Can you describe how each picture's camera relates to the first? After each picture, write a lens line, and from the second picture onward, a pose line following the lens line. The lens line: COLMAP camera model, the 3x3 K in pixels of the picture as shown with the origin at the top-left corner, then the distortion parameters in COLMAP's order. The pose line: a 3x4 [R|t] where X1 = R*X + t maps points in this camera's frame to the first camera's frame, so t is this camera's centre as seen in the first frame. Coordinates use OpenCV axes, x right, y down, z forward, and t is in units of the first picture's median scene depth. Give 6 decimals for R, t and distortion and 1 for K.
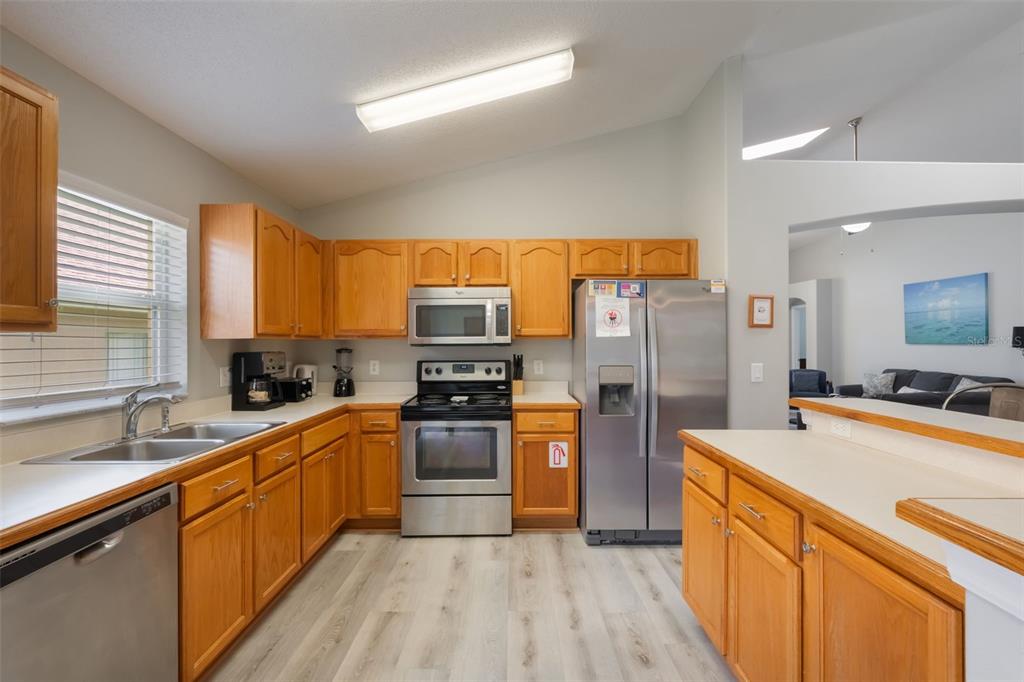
lens RADIAL K [[457.1, 0, 505.7], [0, 457.1, 339.2], [0, 0, 1]] dist [0.002202, 0.000284]
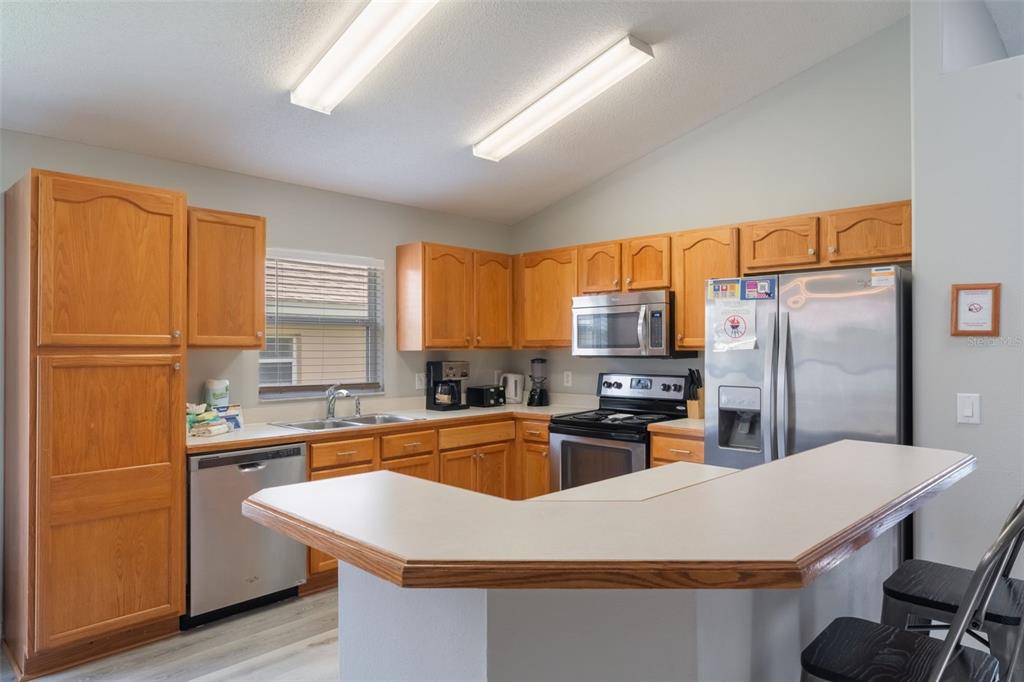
lens RADIAL K [[638.4, 0, 514.4], [0, 638.4, 342.5], [0, 0, 1]] dist [0.003923, 0.001086]
pose [[0.724459, -0.003156, -0.689310, 0.670113], [0.005449, 0.999984, 0.001149, -0.019830], [0.689296, -0.004588, 0.724465, -0.062853]]
